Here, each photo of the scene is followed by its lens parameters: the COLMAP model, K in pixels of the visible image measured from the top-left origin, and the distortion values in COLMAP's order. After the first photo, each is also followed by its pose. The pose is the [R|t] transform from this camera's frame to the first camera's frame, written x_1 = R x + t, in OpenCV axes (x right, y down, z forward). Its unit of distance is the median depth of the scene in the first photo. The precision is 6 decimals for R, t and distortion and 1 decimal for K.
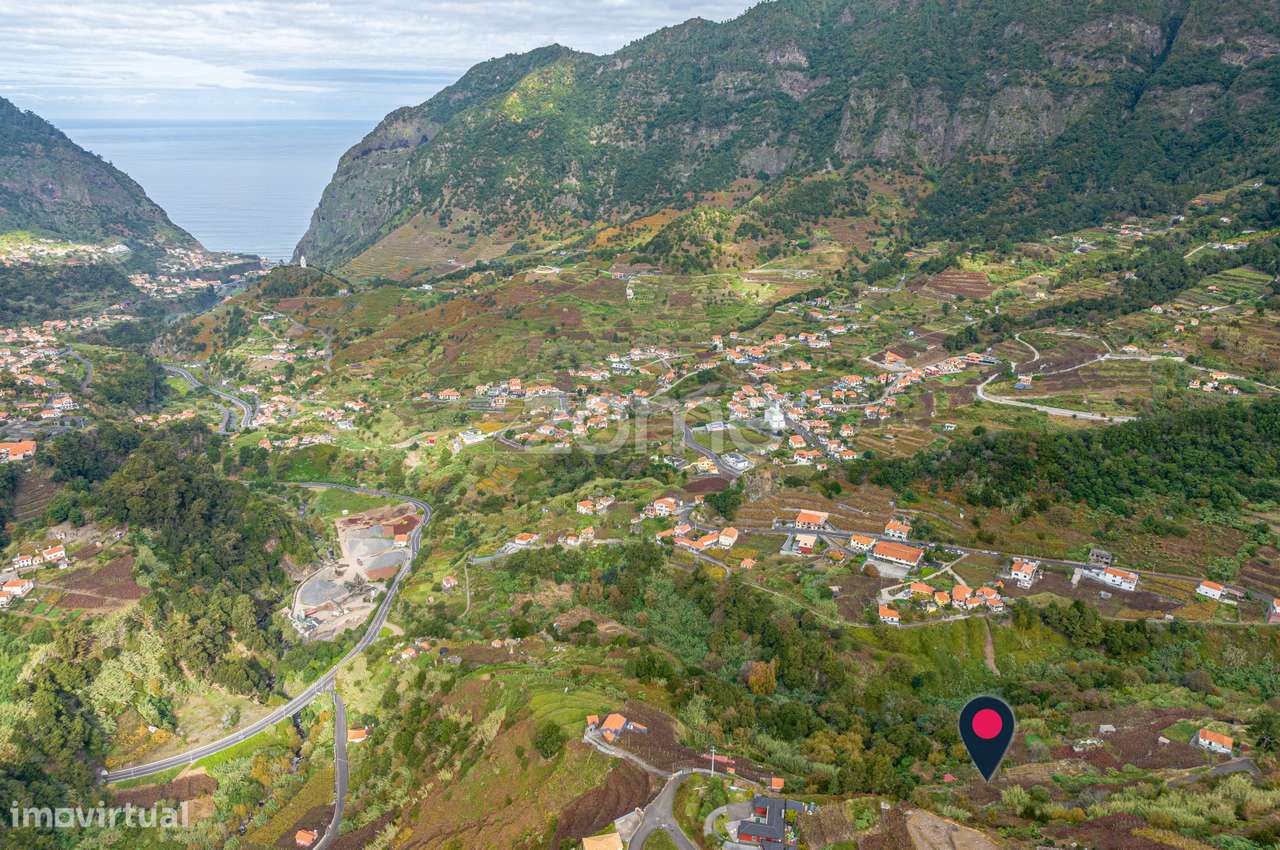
lens RADIAL K [[897.5, 0, 663.2], [0, 897.5, 425.1], [0, 0, 1]] dist [-0.034591, 0.008192]
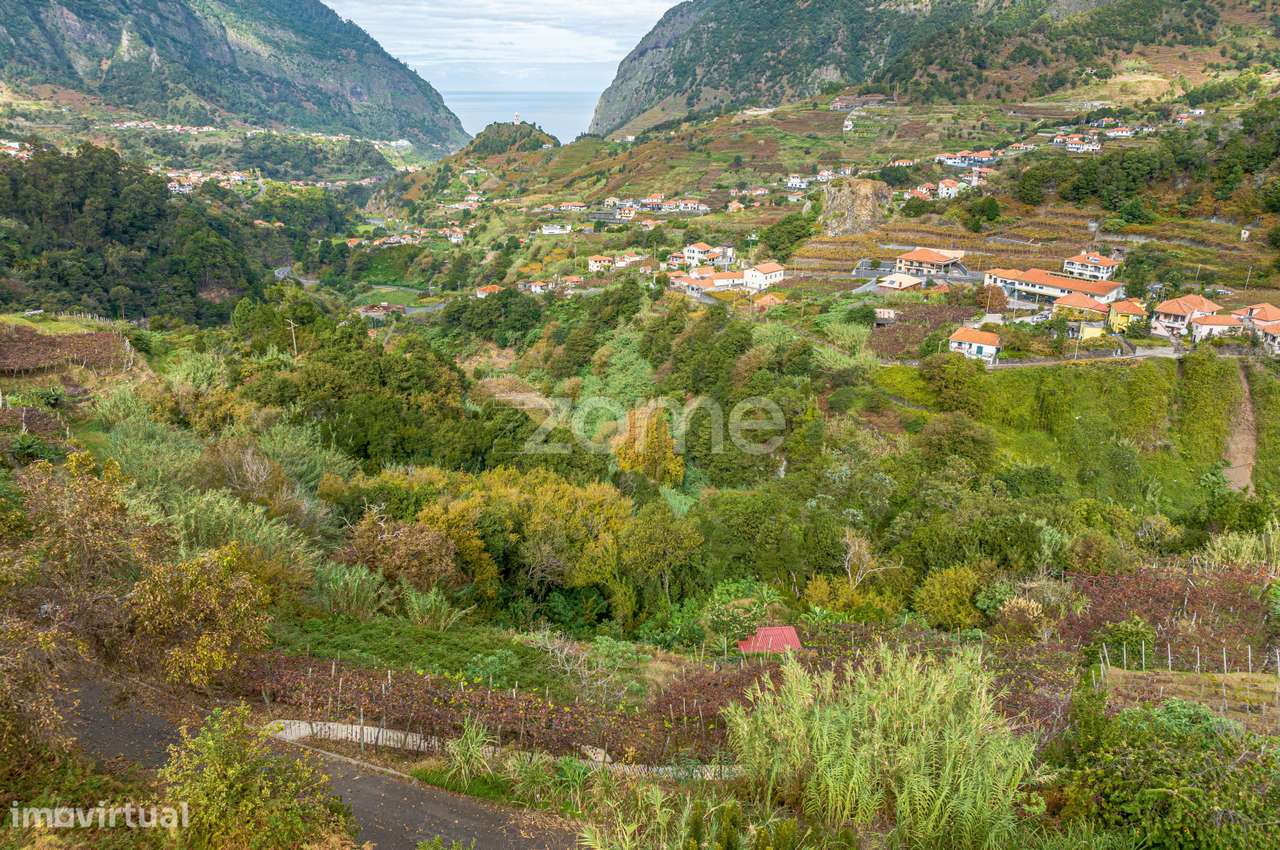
lens RADIAL K [[897.5, 0, 663.2], [0, 897.5, 425.1], [0, 0, 1]] dist [-0.034591, 0.008192]
pose [[0.938352, 0.108080, -0.328351, 0.086900], [-0.097520, 0.994051, 0.048512, 0.082397], [0.331641, -0.013501, 0.943309, 0.193770]]
